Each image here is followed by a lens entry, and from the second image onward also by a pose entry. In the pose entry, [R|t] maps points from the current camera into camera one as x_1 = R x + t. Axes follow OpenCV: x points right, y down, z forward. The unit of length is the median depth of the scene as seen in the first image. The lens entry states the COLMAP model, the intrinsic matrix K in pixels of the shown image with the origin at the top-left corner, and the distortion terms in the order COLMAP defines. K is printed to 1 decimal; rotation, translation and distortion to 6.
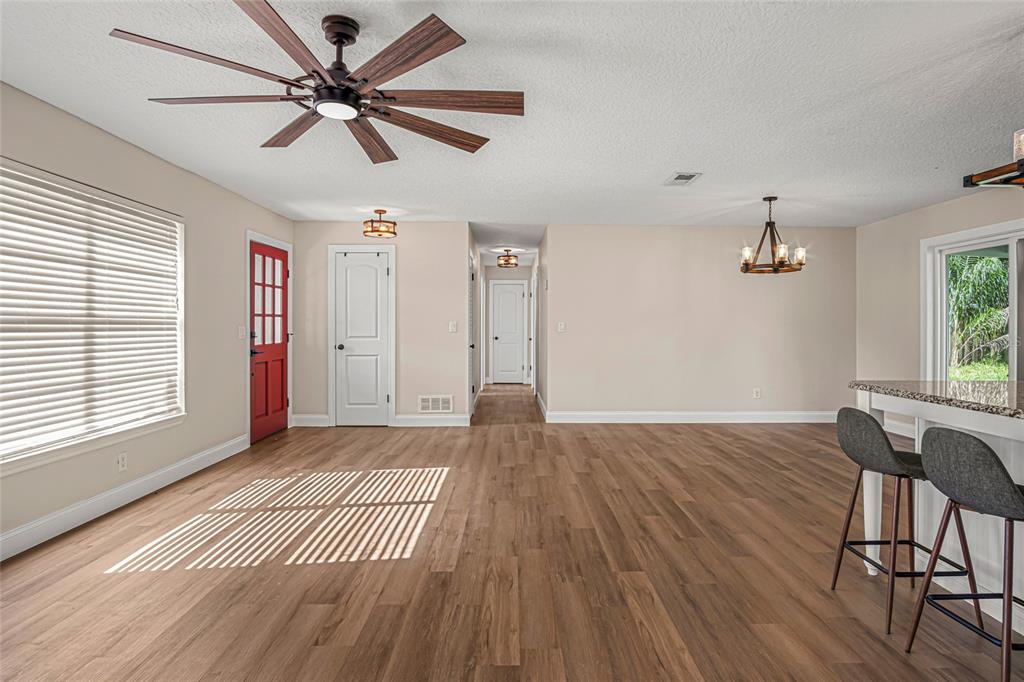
lens RADIAL K [[548.5, 0, 512.8], [0, 548.5, 334.9], [0, 0, 1]] dist [-0.002774, 0.004435]
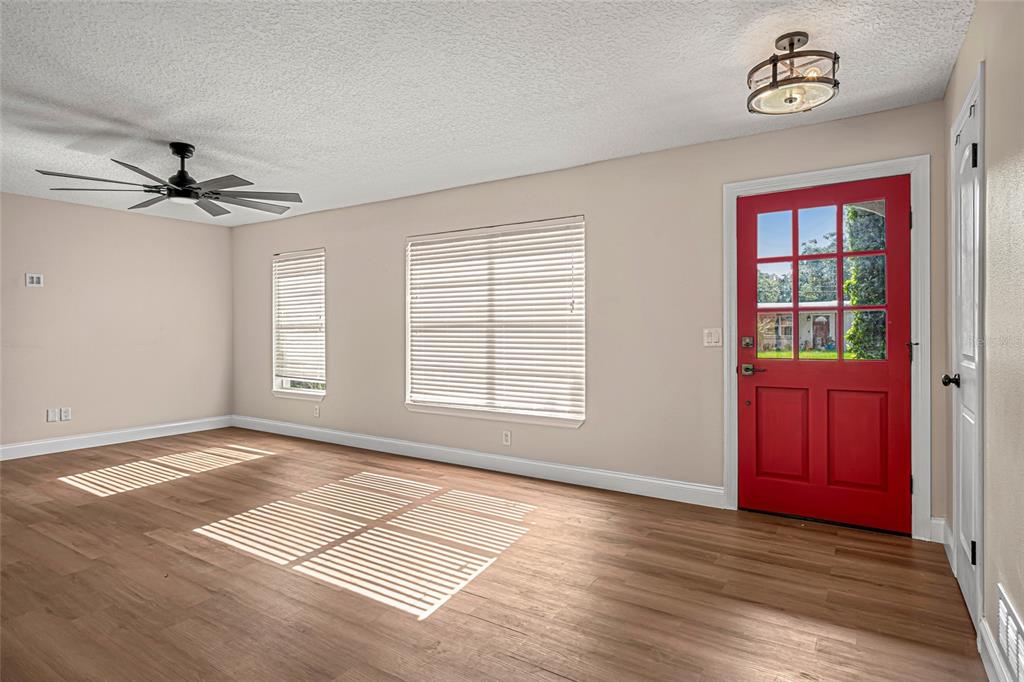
lens RADIAL K [[548.5, 0, 503.7], [0, 548.5, 336.6], [0, 0, 1]] dist [-0.002774, 0.004435]
pose [[-0.550336, 0.017783, -0.834754, 0.337114], [-0.007160, 0.999636, 0.026016, -0.031305], [0.834912, 0.020295, -0.550009, 1.714685]]
